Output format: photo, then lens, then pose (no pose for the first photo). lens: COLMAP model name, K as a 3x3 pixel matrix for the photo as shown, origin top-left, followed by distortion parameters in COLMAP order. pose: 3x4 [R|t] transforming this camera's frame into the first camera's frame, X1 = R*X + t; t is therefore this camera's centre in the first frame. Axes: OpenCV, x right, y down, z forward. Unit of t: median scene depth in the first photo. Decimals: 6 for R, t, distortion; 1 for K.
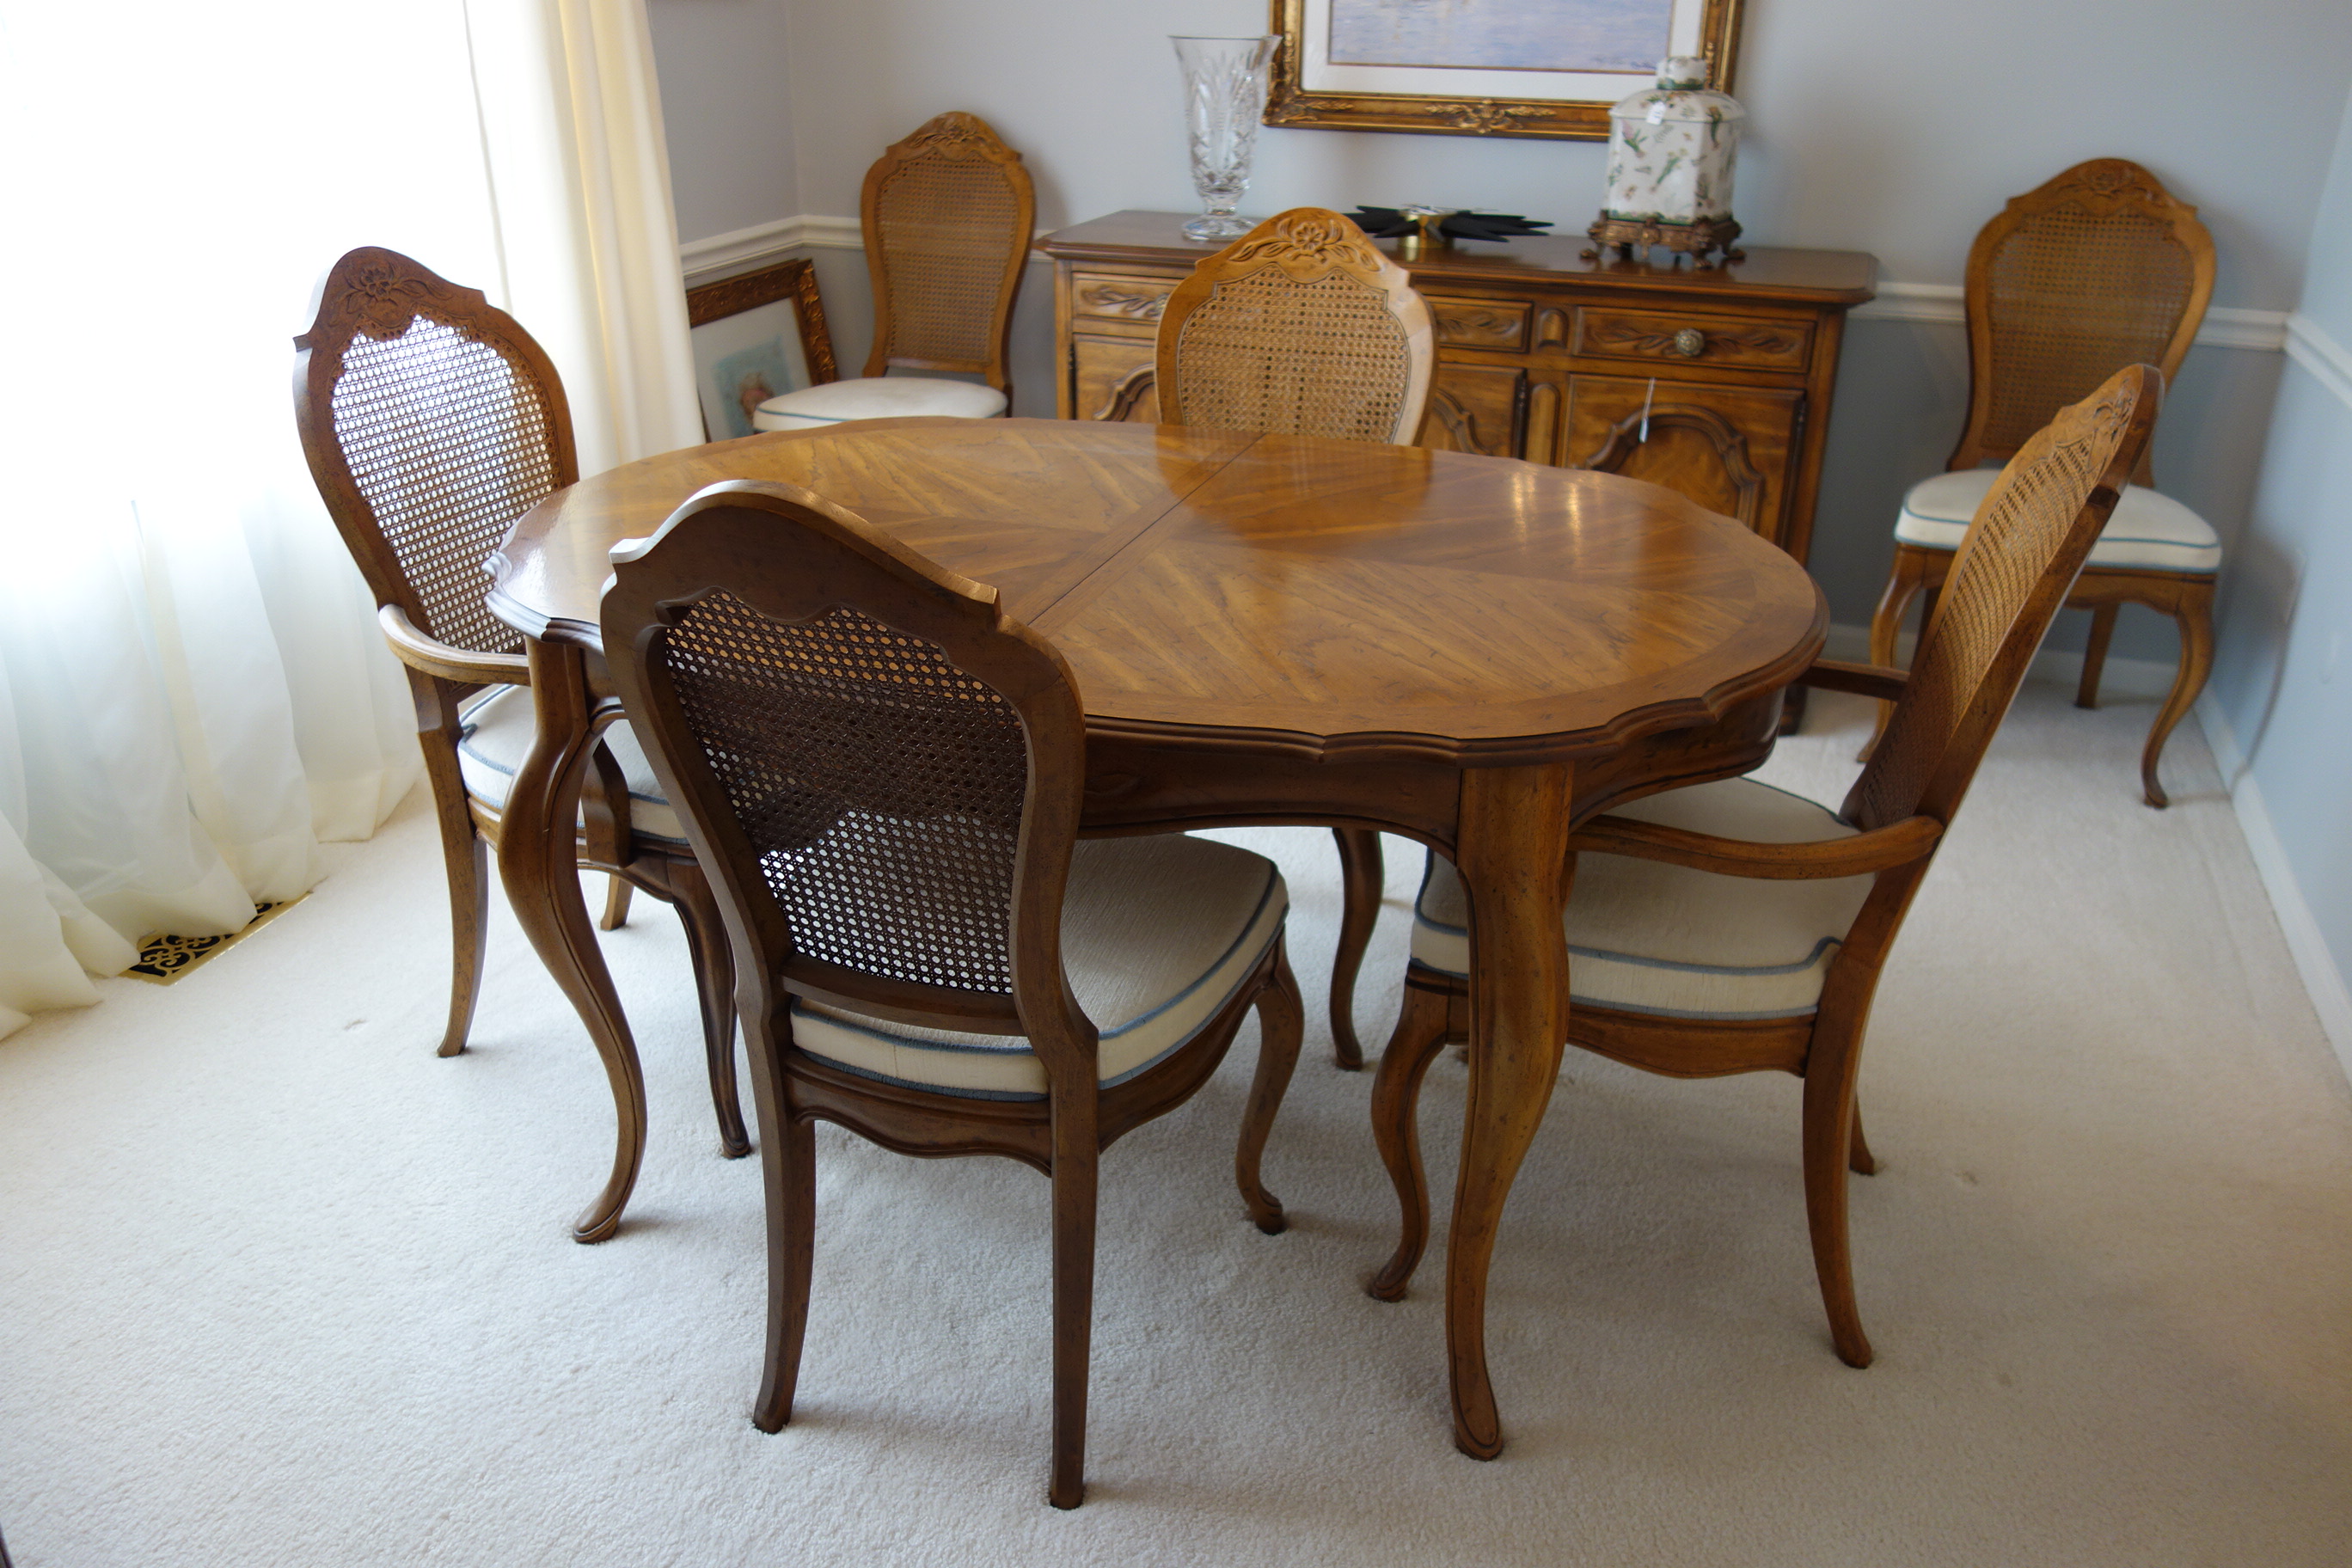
lens RADIAL K [[1846.6, 0, 1173.0], [0, 1846.6, 786.4], [0, 0, 1]] dist [0.010357, -0.010976]
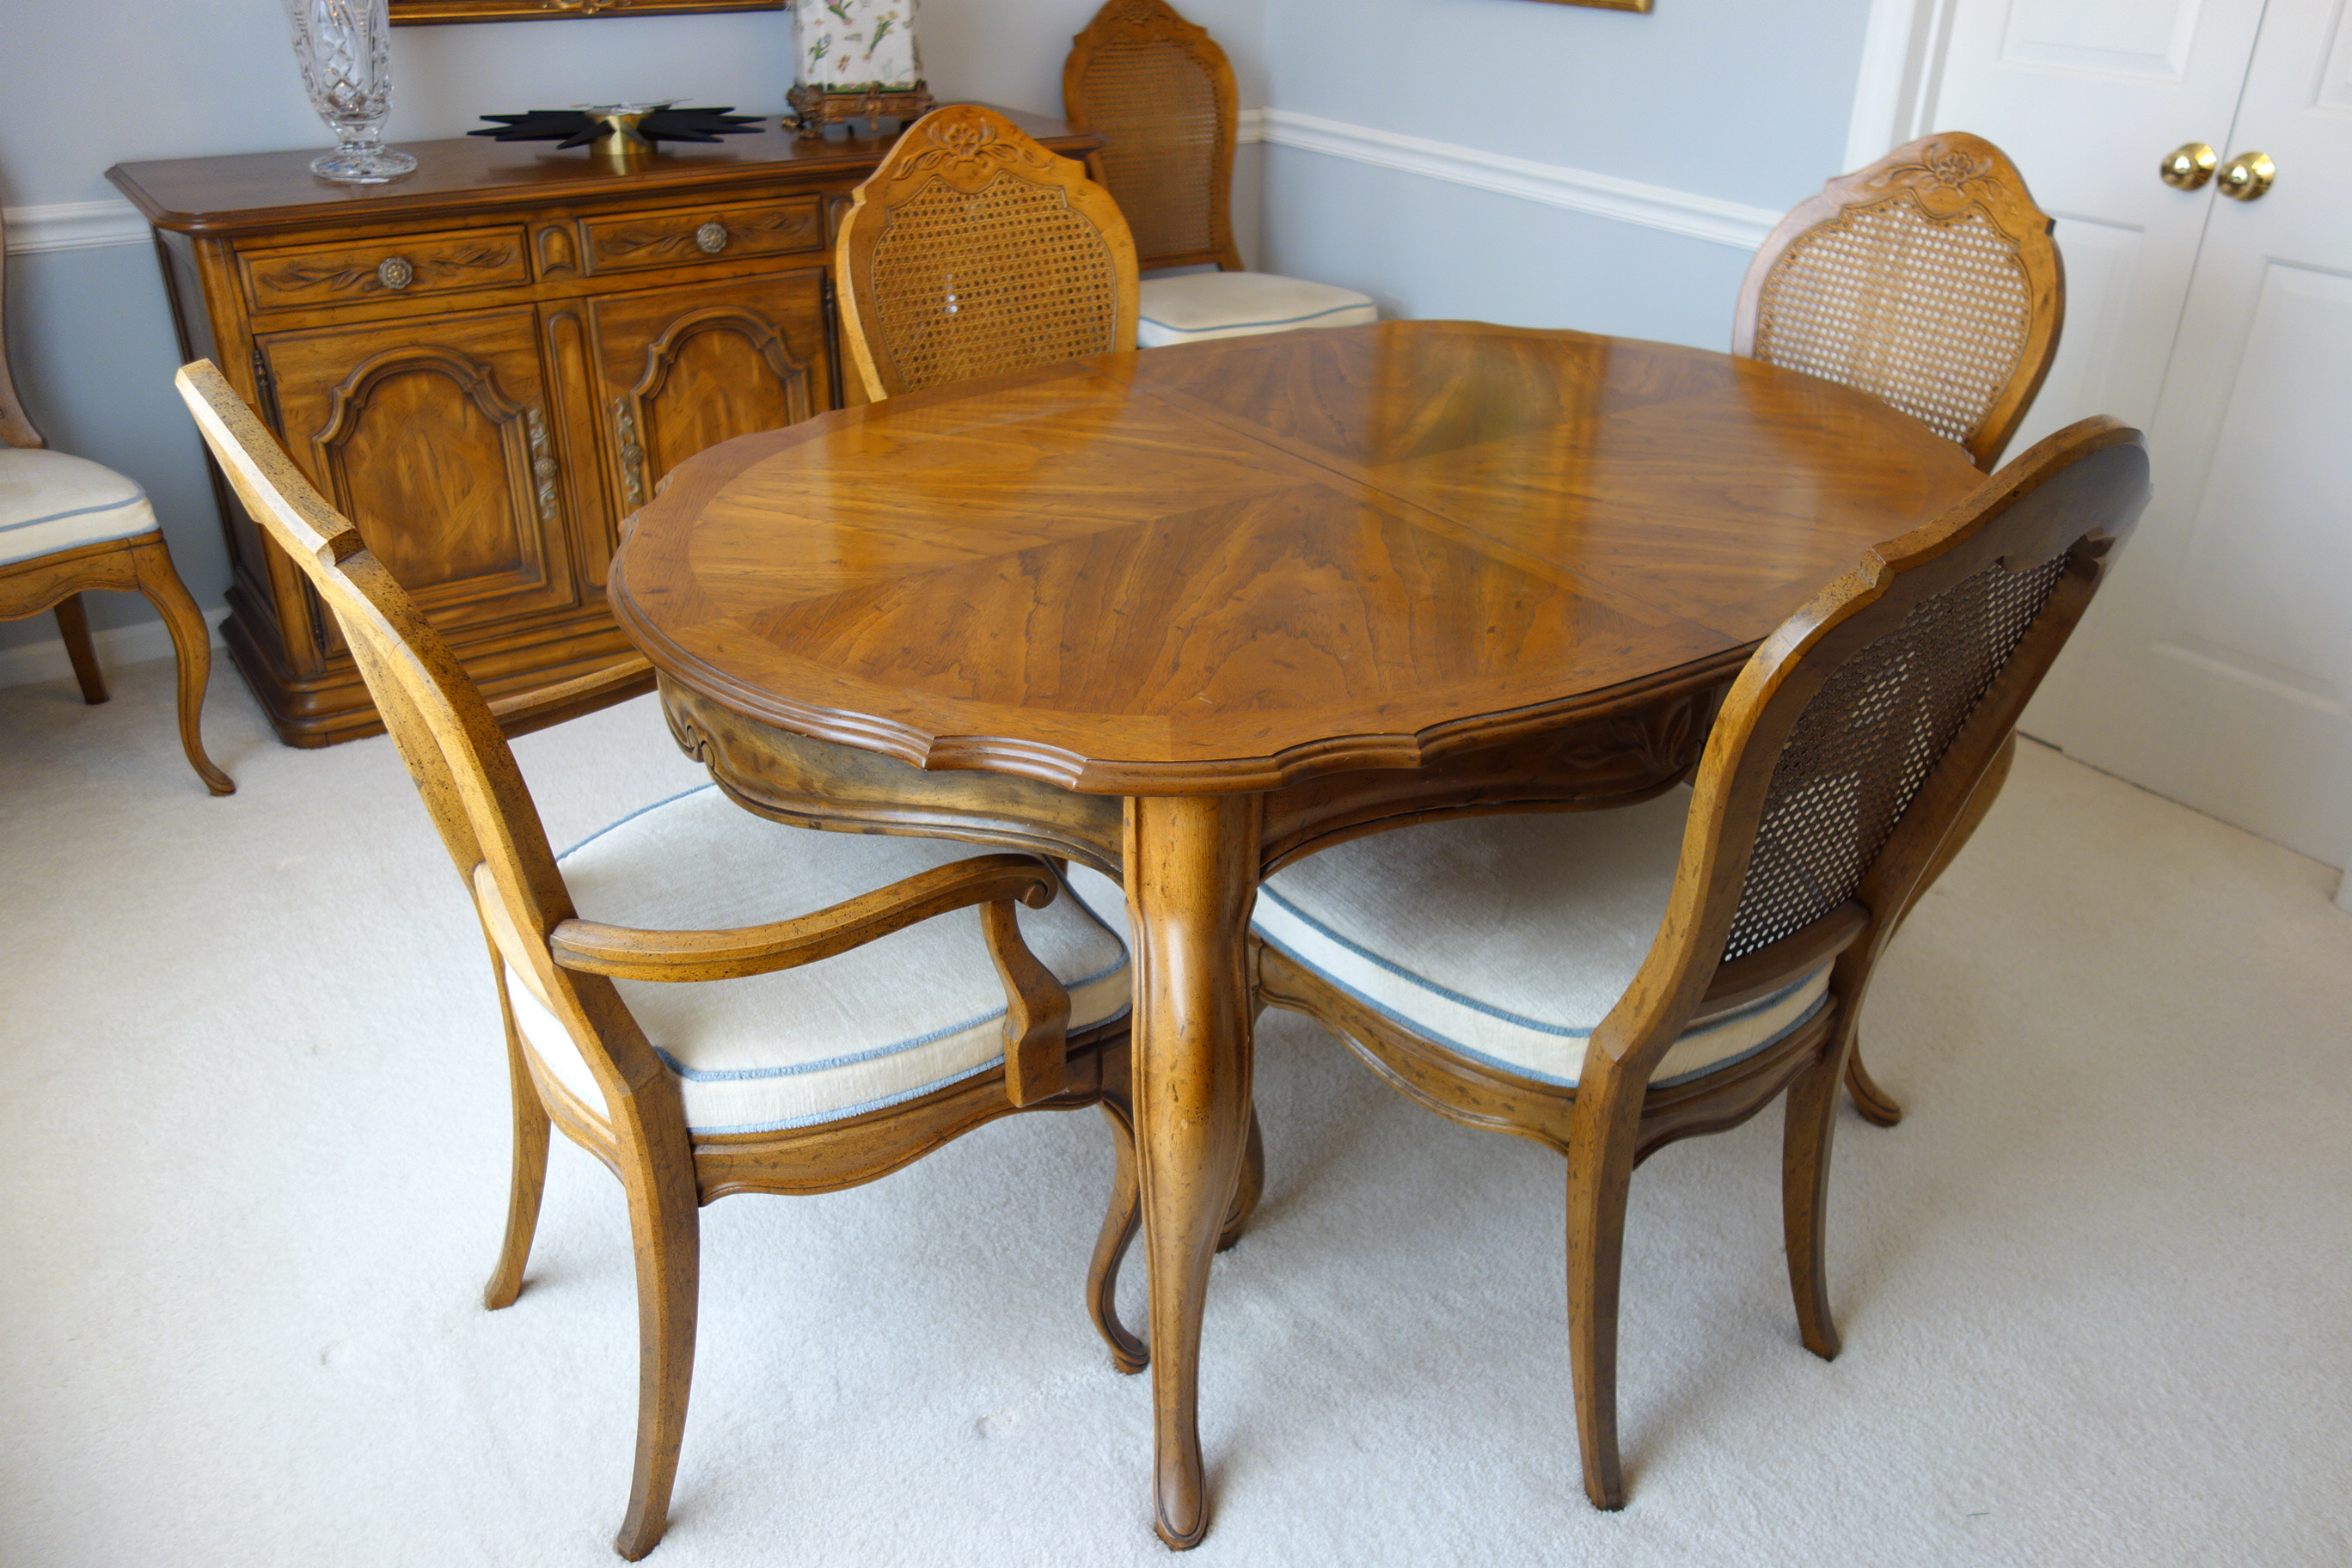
lens RADIAL K [[1846.6, 0, 1169.5], [0, 1846.6, 794.1], [0, 0, 1]] dist [0.010357, -0.010976]
pose [[0.580858, -0.383115, 0.718210, -0.491150], [0.327095, 0.917804, 0.225044, -0.140624], [-0.745394, 0.104205, 0.658429, 0.301323]]
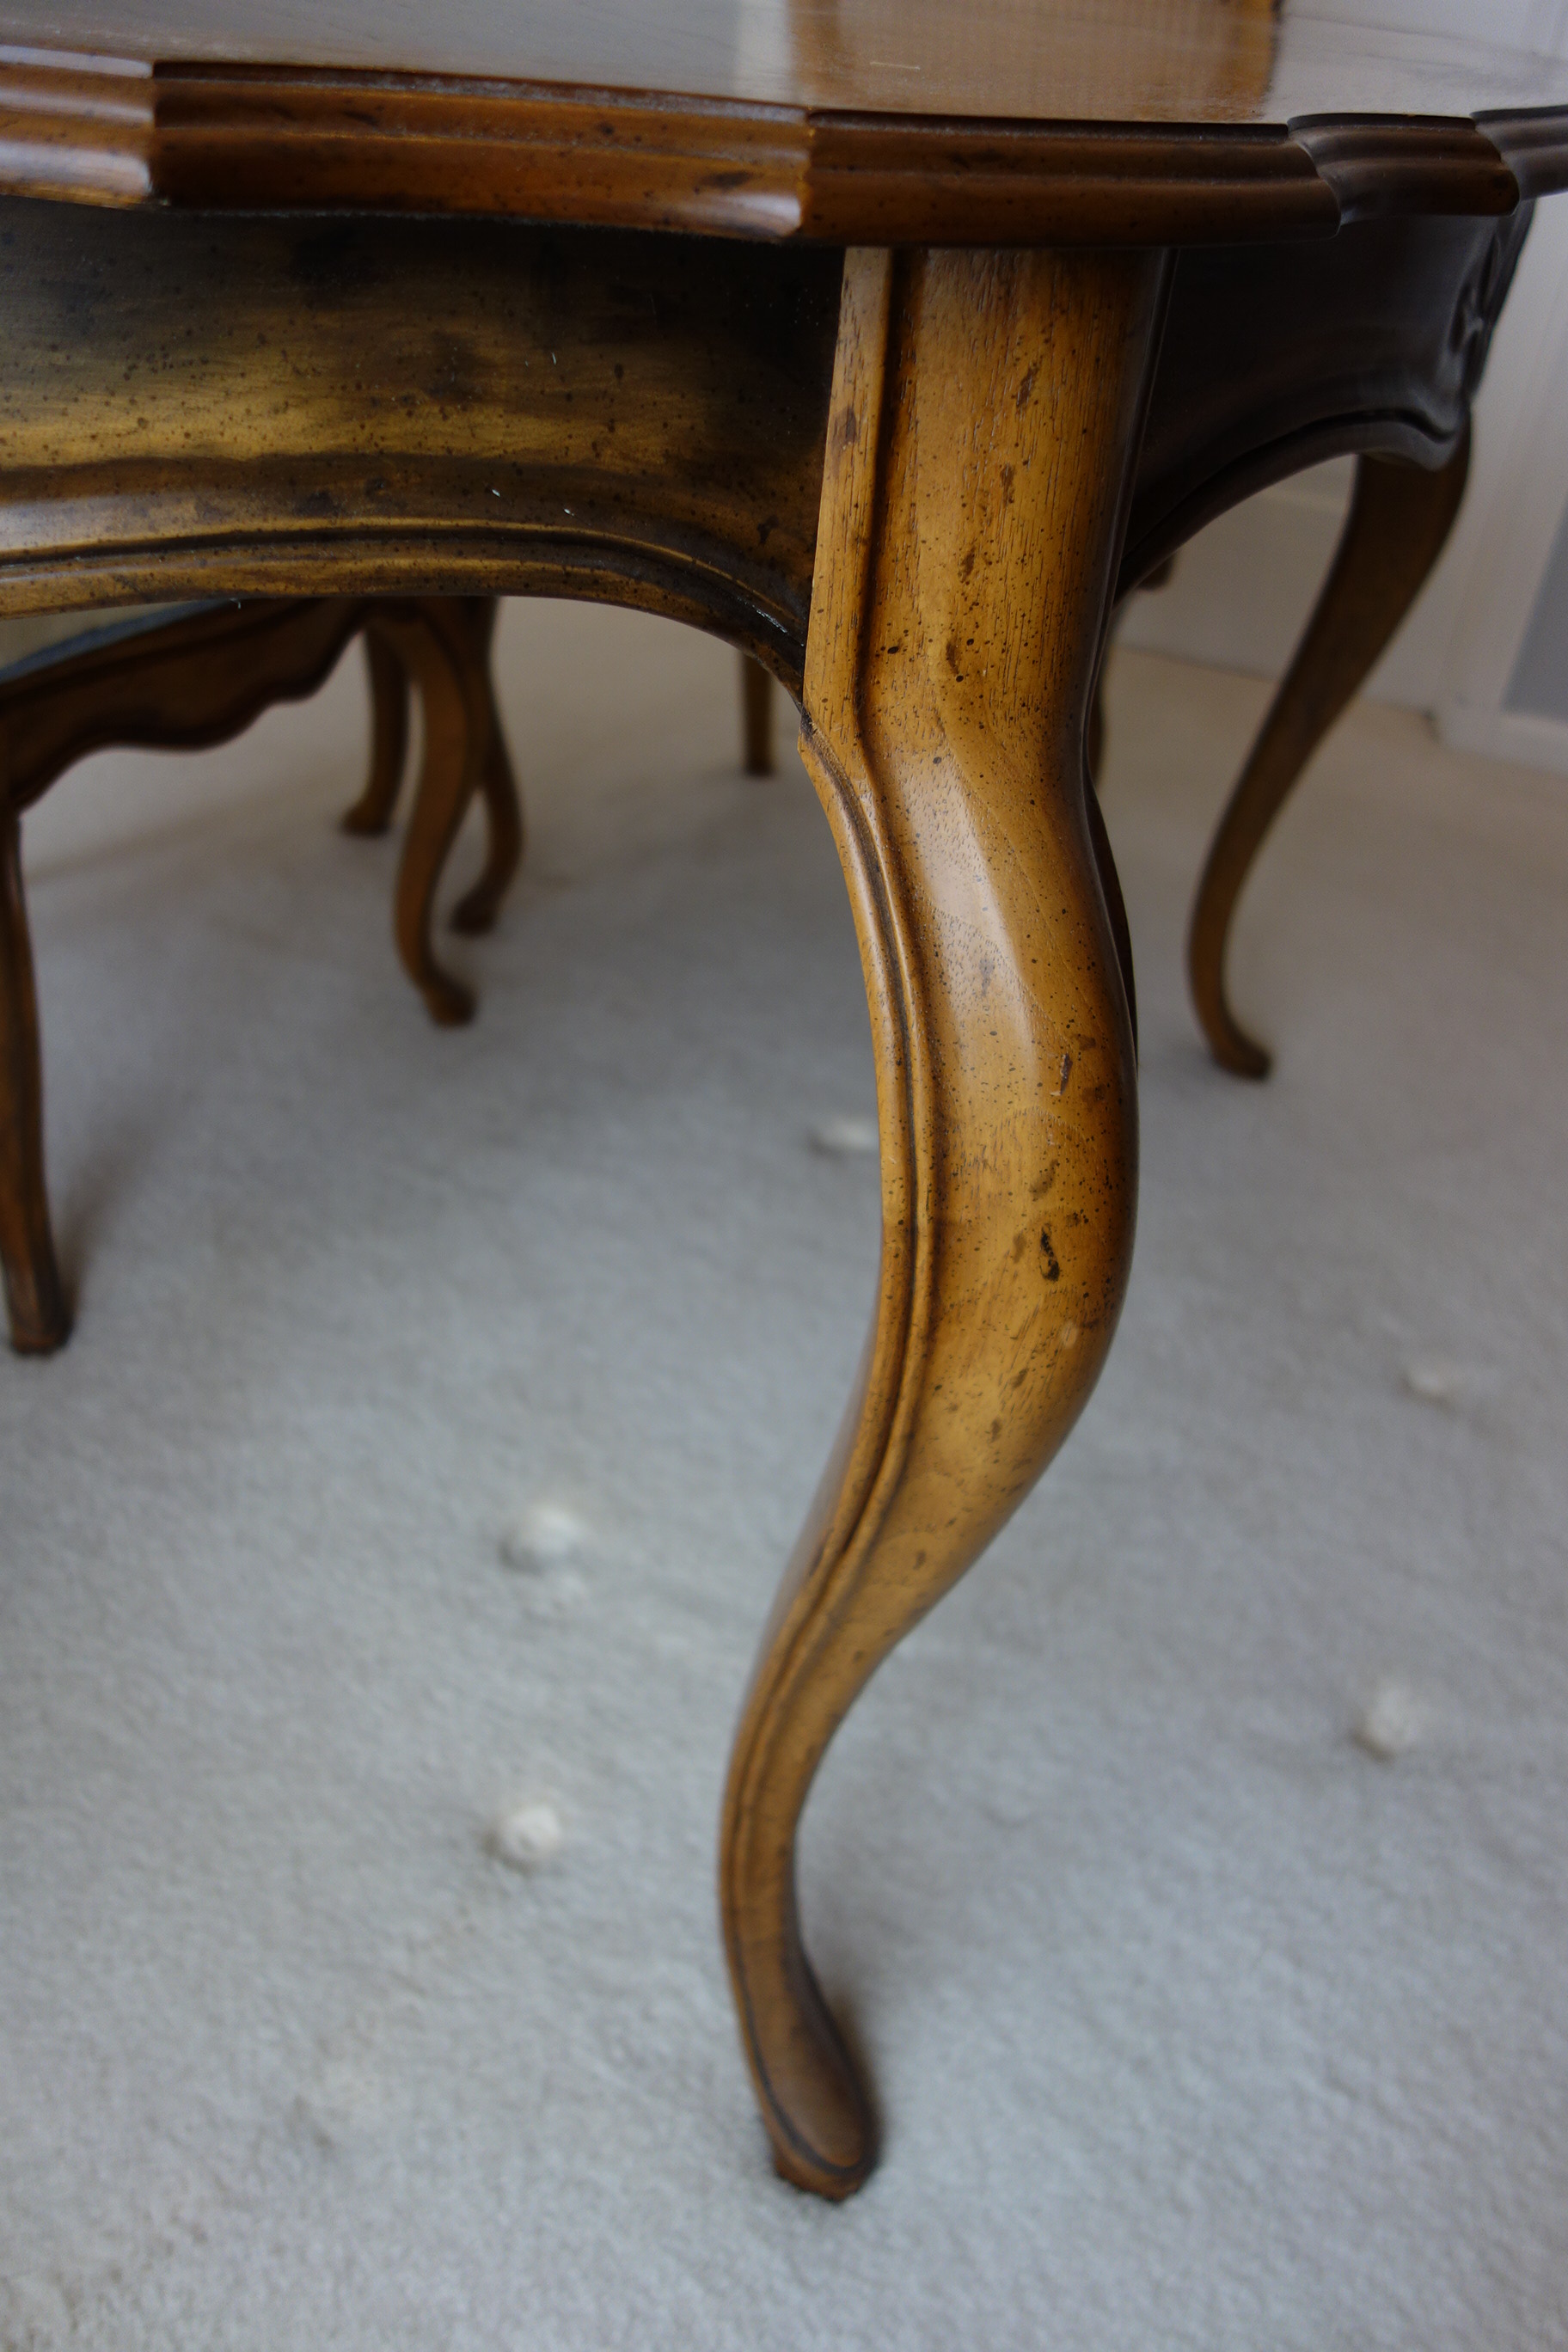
lens RADIAL K [[1846.6, 0, 779.9], [0, 1846.6, 1184.2], [0, 0, 1]] dist [0.010357, -0.010976]
pose [[0.066759, -0.568596, 0.819904, -0.332193], [0.328843, 0.788363, 0.519948, -0.070536], [-0.942022, 0.234909, 0.239609, 0.568612]]
